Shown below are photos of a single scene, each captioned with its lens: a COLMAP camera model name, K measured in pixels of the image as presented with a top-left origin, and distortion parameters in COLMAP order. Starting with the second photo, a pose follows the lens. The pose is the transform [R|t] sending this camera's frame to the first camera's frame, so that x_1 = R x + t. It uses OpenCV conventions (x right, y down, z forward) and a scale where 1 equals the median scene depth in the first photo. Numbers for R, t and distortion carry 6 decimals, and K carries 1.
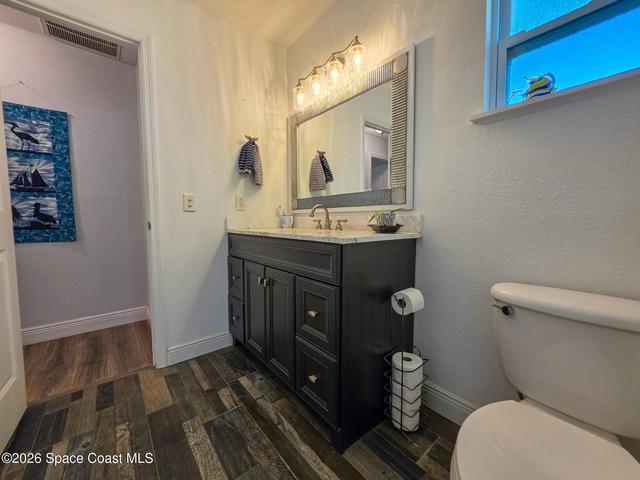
lens RADIAL K [[255.4, 0, 322.1], [0, 255.4, 236.2], [0, 0, 1]] dist [-0.001784, 0.000045]
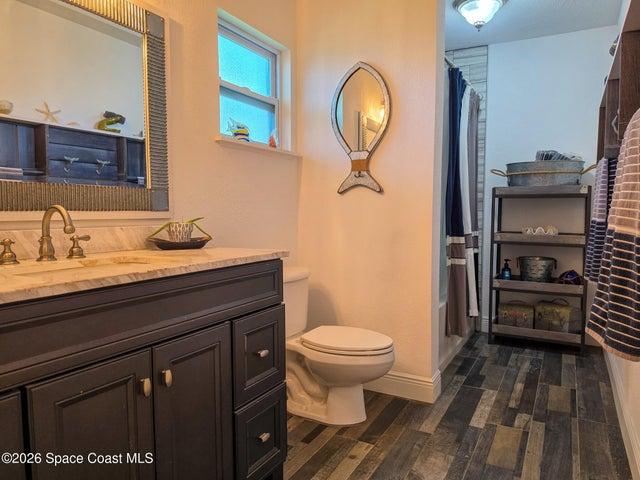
lens RADIAL K [[439.8, 0, 321.3], [0, 439.8, 241.4], [0, 0, 1]] dist [0.044671, -0.055928]
pose [[-0.350628, -0.057037, 0.934776, -1.161232], [0.065729, 0.994183, 0.085317, -0.124402], [-0.934205, 0.091357, -0.344840, 1.087448]]
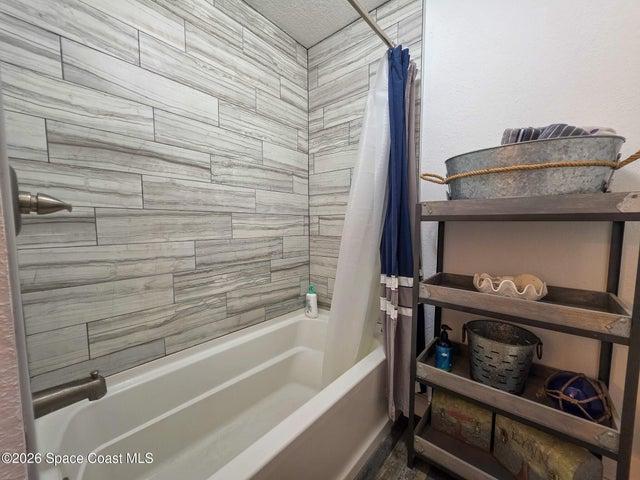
lens RADIAL K [[255.4, 0, 320.2], [0, 255.4, 241.8], [0, 0, 1]] dist [-0.001784, 0.000045]
pose [[-0.160942, -0.058527, 0.985227, -0.699276], [0.056209, 0.996076, 0.068354, -0.114686], [-0.985362, 0.066380, -0.157021, 0.587774]]
